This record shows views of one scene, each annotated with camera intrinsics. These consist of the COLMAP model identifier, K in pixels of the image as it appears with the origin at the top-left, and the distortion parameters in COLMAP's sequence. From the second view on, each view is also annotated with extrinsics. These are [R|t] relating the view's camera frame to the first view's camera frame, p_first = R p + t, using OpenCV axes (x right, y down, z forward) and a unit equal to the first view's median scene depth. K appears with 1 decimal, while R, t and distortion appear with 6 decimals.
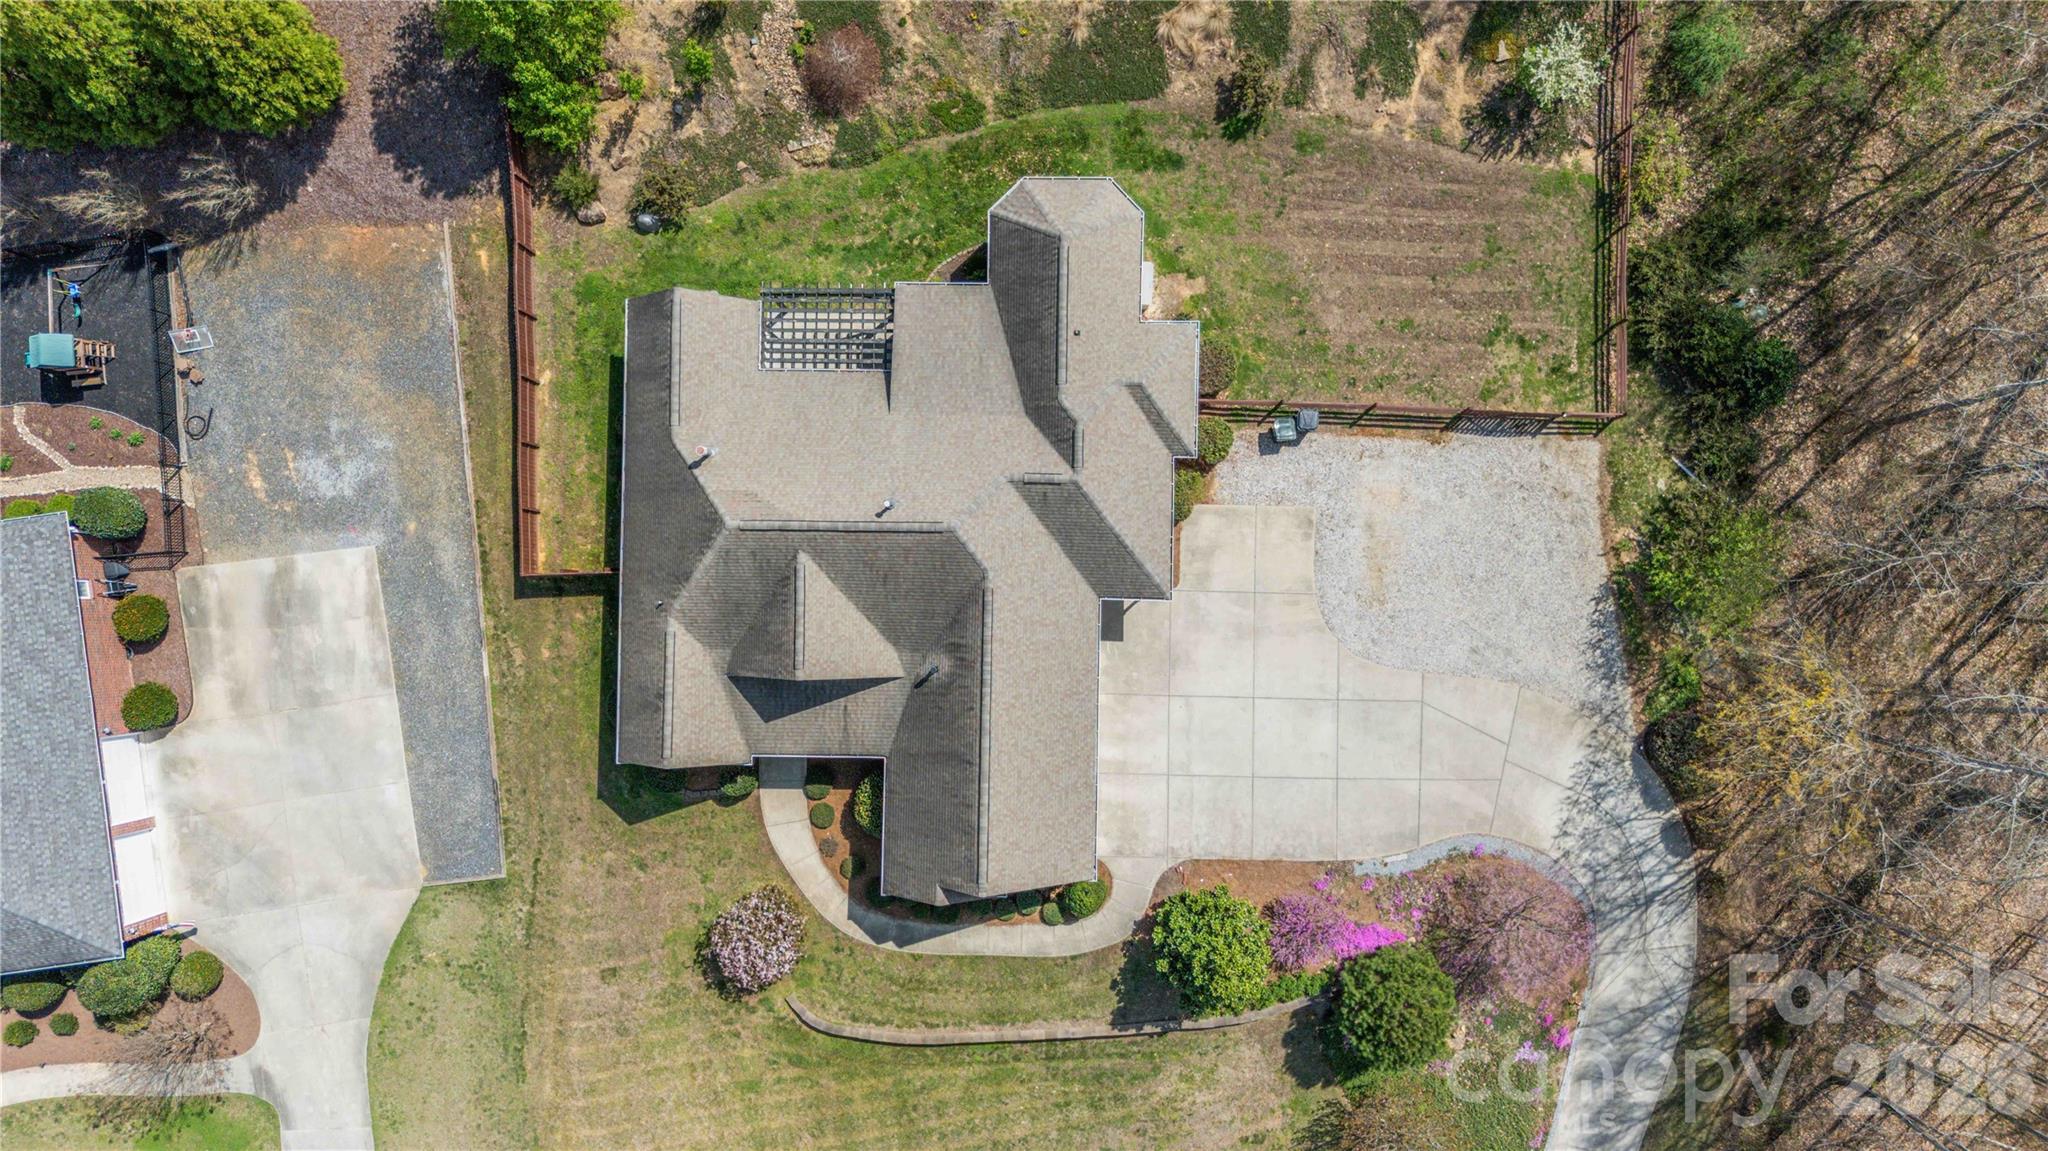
lens RADIAL K [[1510.7, 0, 1023.3], [0, 1510.7, 570.8], [0, 0, 1]] dist [0.073154, -0.075823]
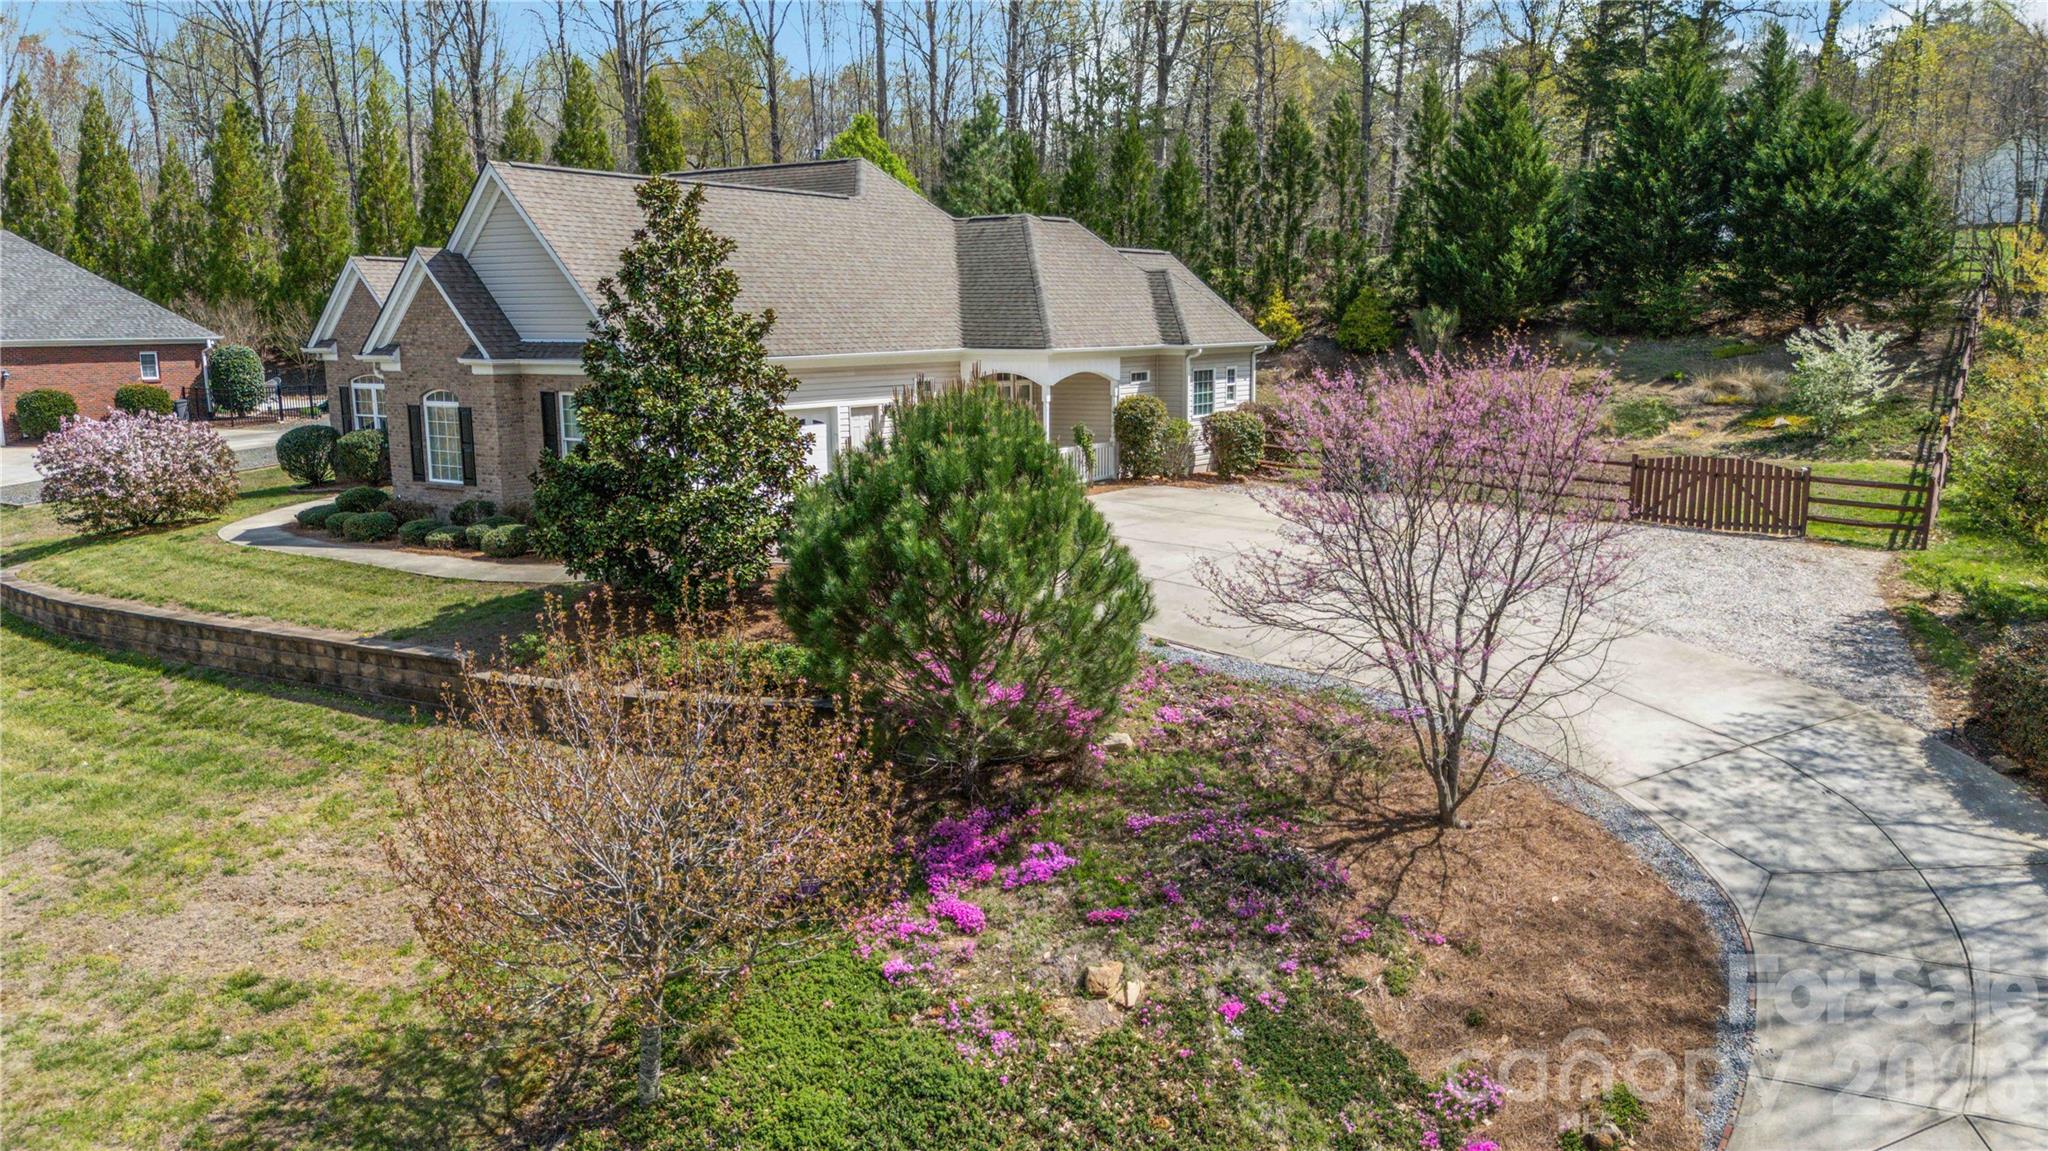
lens RADIAL K [[1510.7, 0, 1026.3], [0, 1510.7, 572.8], [0, 0, 1]] dist [0.073154, -0.075823]
pose [[0.833283, 0.124015, -0.538757, 0.415413], [-0.552686, 0.163413, -0.817211, 0.526177], [-0.013307, 0.978732, 0.204711, 0.898688]]
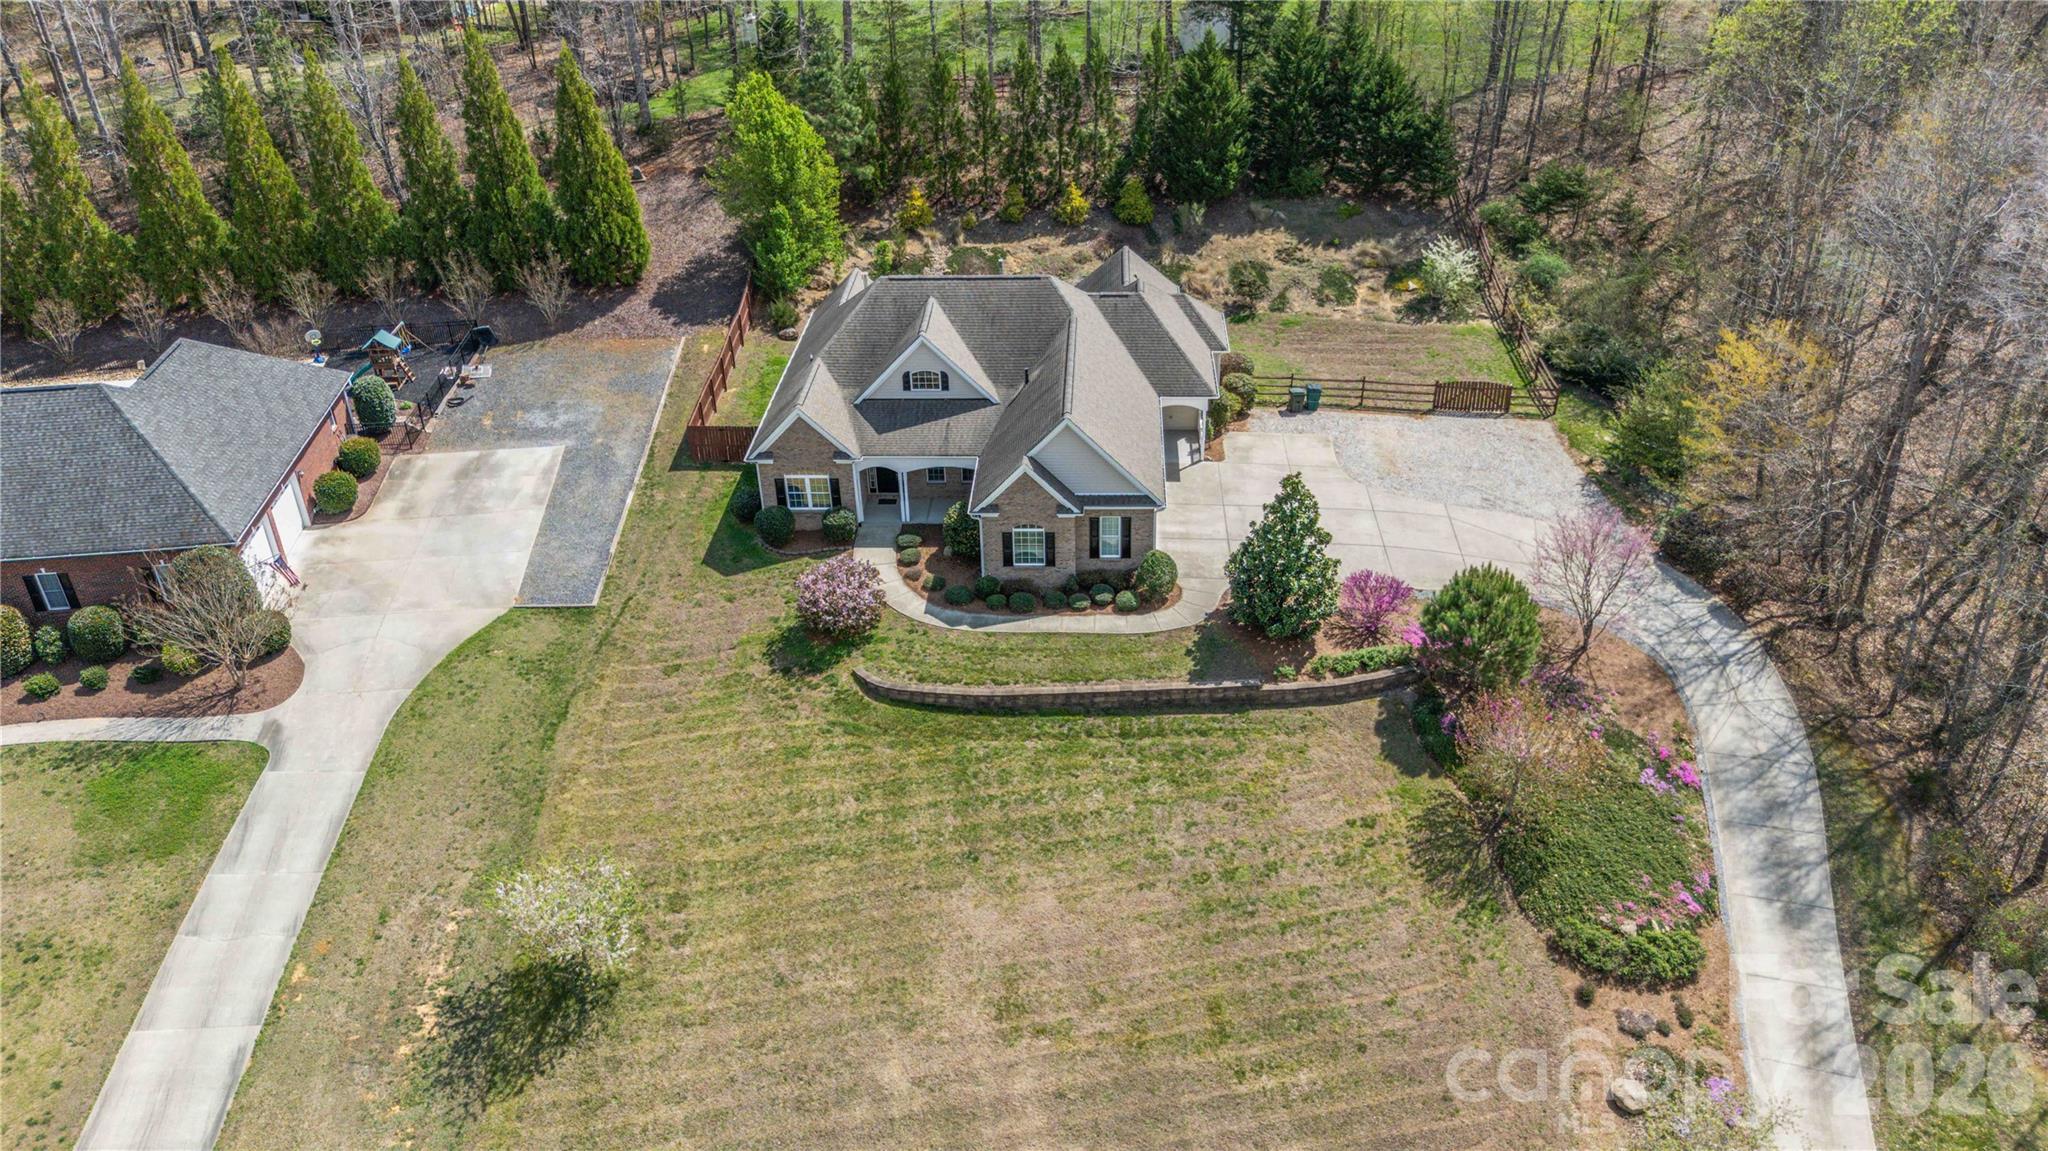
lens RADIAL K [[1510.7, 0, 1021.7], [0, 1510.7, 577.8], [0, 0, 1]] dist [0.073154, -0.075823]
pose [[0.999334, 0.028519, -0.022744, -0.027868], [-0.034456, 0.533305, -0.845221, 1.070889], [-0.011975, 0.845442, 0.533933, 0.437283]]
